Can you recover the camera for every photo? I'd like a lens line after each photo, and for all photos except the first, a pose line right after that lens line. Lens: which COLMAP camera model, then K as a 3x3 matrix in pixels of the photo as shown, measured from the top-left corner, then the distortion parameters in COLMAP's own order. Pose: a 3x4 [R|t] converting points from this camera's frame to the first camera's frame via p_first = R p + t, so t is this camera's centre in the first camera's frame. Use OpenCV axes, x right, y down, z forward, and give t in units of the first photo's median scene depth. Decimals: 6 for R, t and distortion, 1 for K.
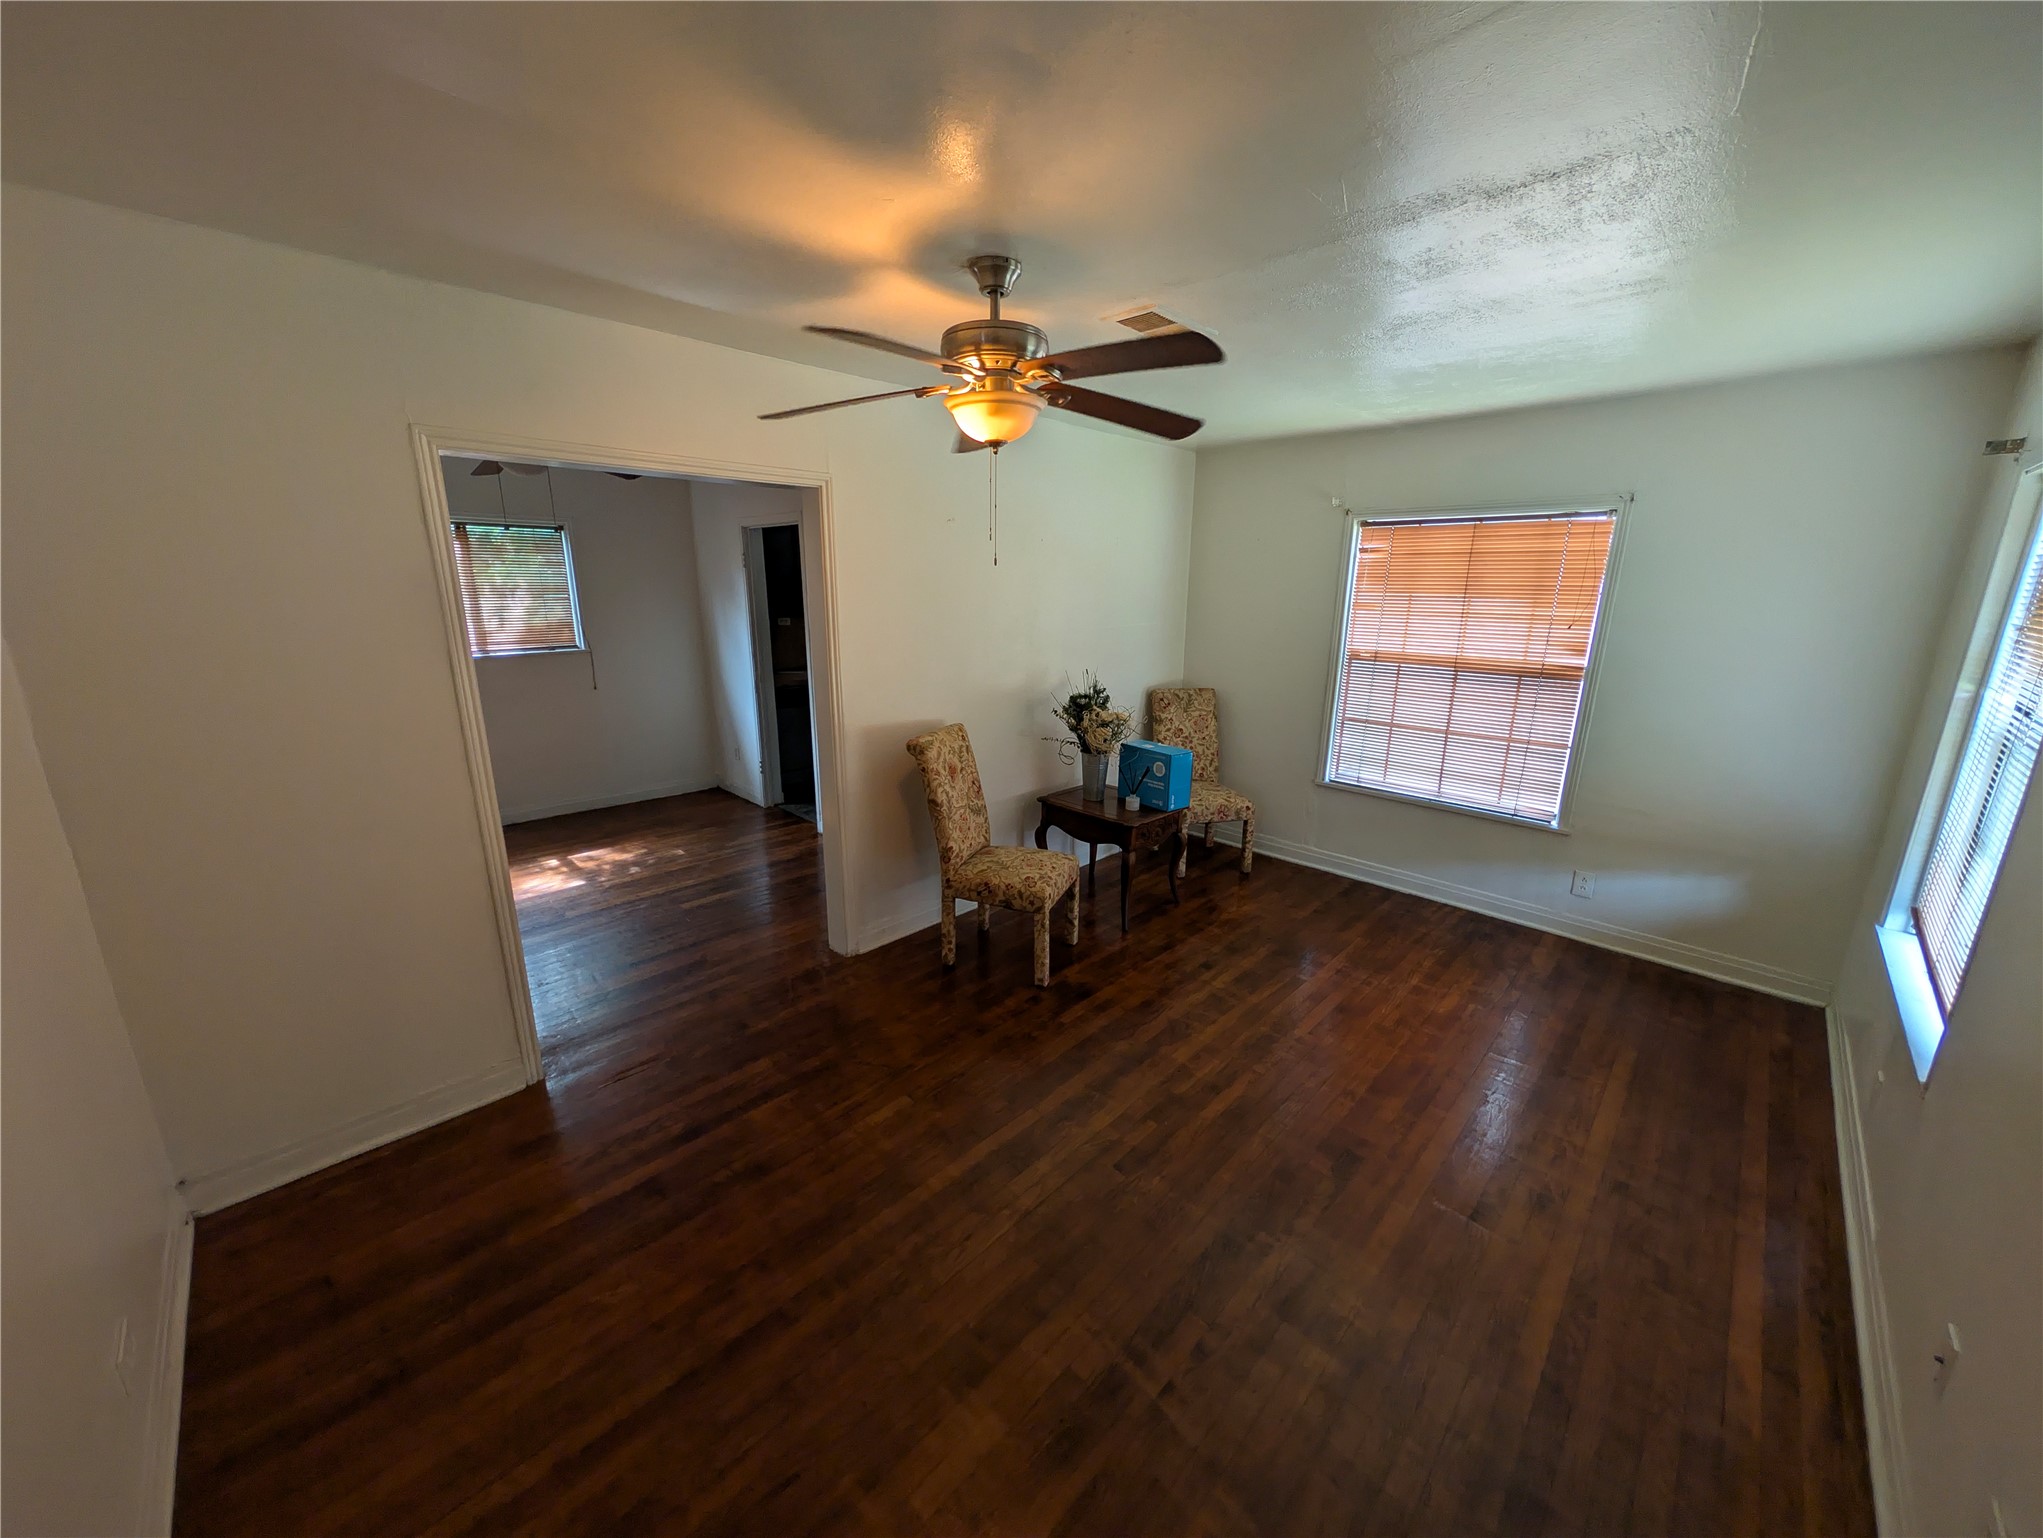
lens RADIAL K [[744.0, 0, 1026.1], [0, 744.0, 763.2], [0, 0, 1]] dist [0.001035, -0.000021]
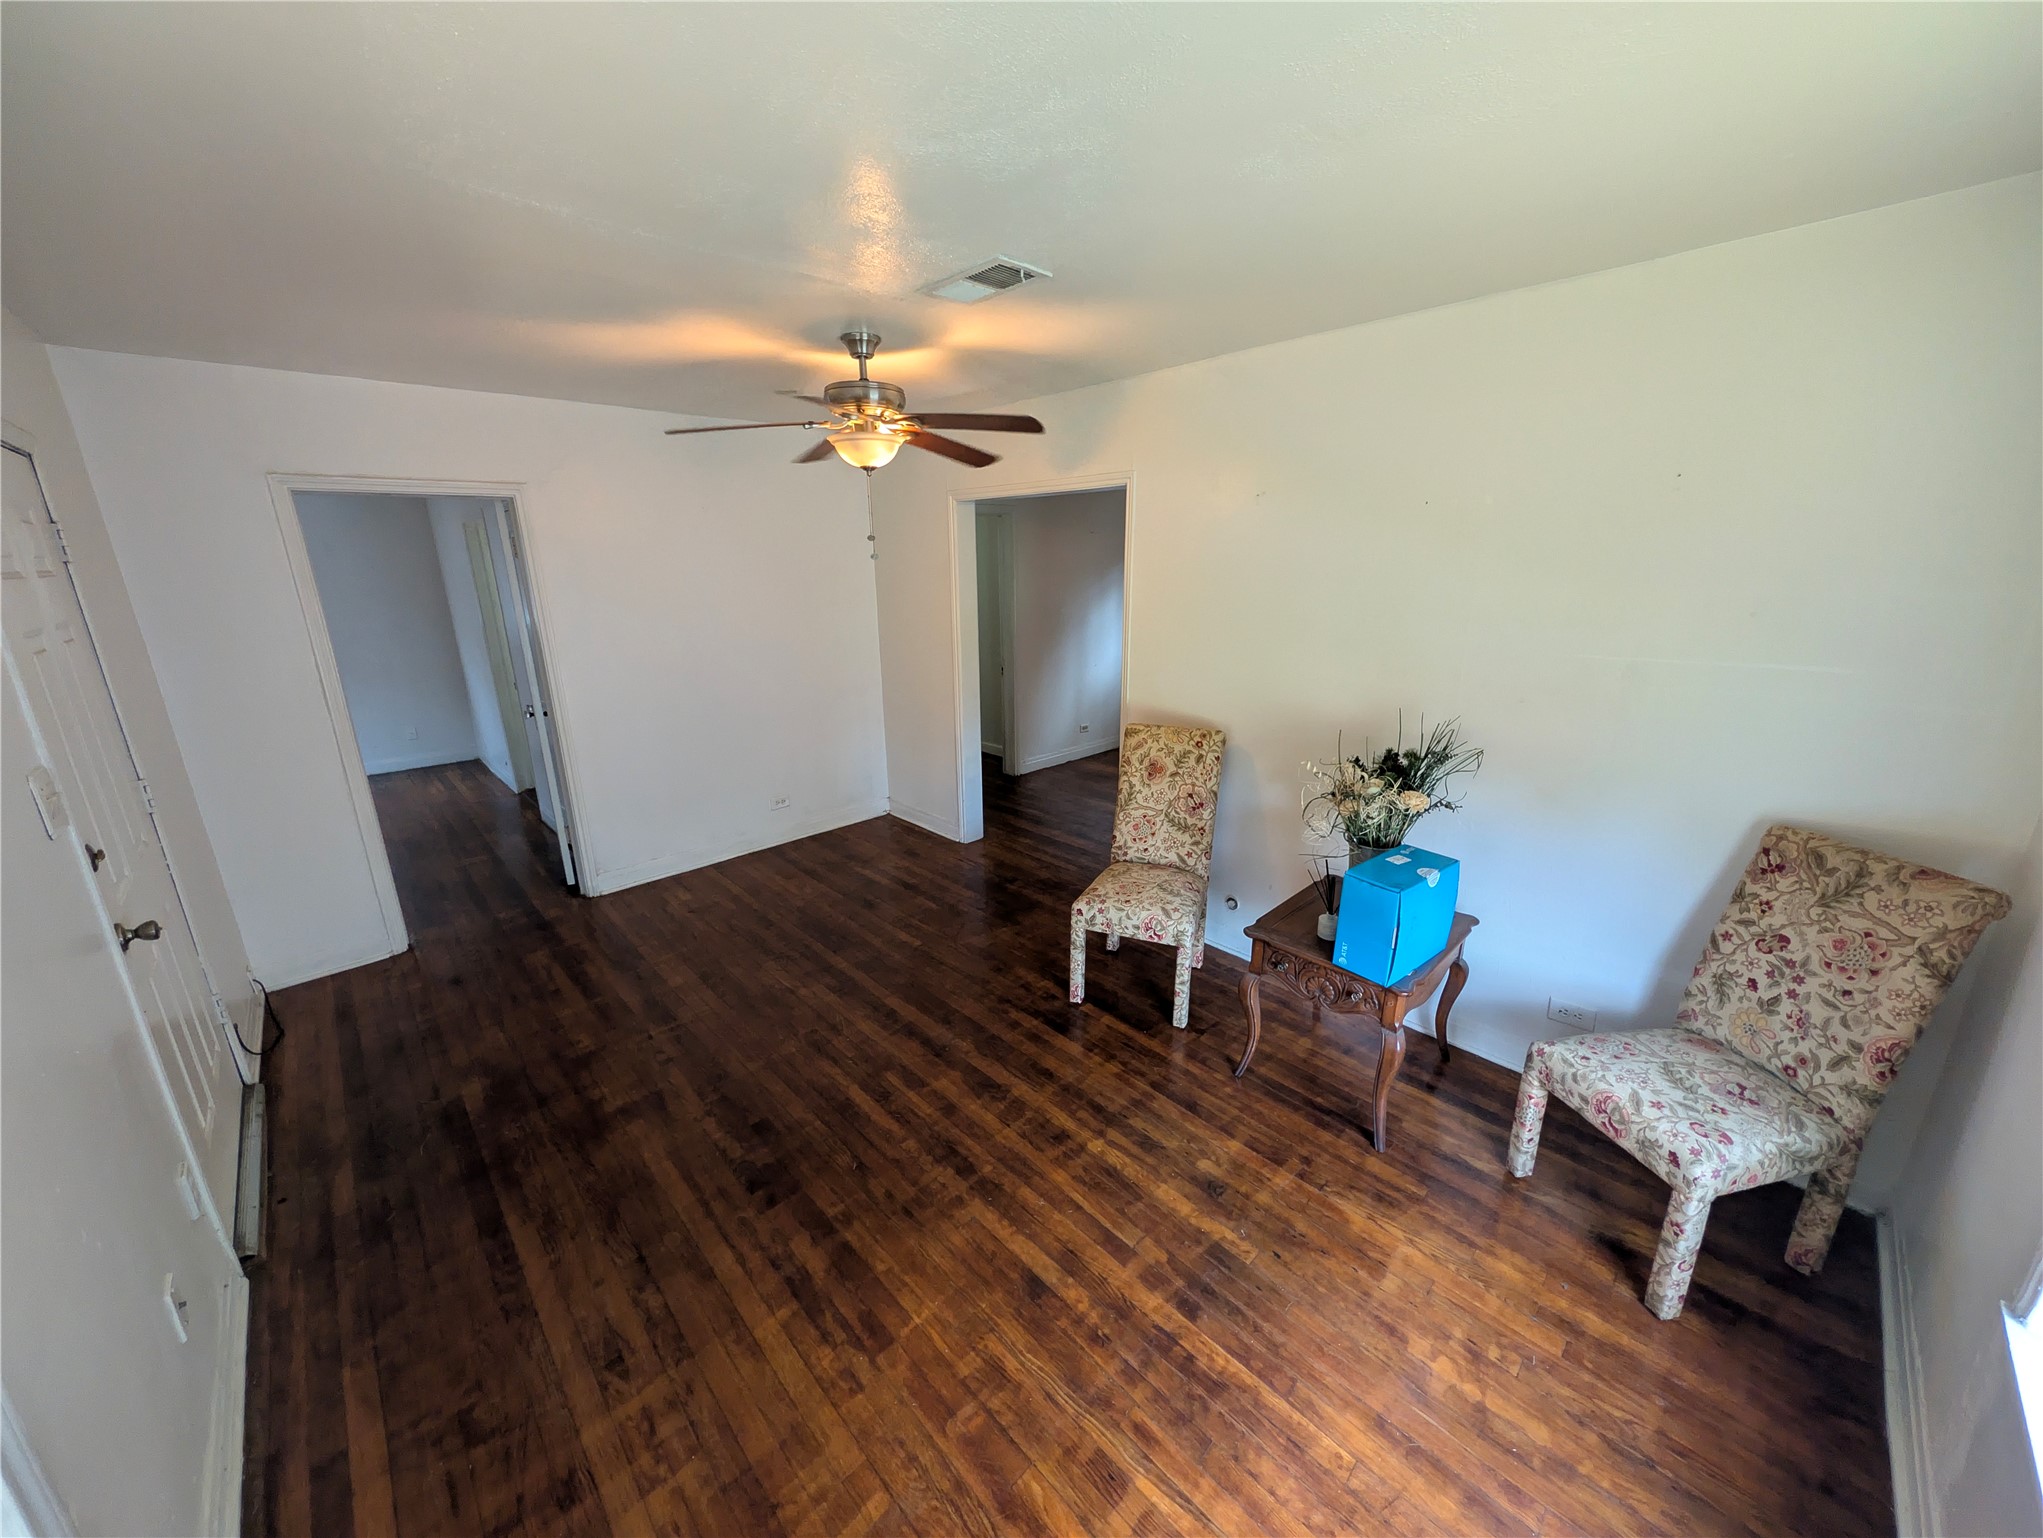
lens RADIAL K [[746.3, 0, 1021.5], [0, 746.3, 769.0], [0, 0, 1]] dist [-0.000022, 0.000133]
pose [[-0.027299, 0.265089, -0.963837, 1.092565], [-0.228178, 0.937089, 0.264195, -0.268524], [0.973237, 0.227139, 0.034906, 1.062975]]
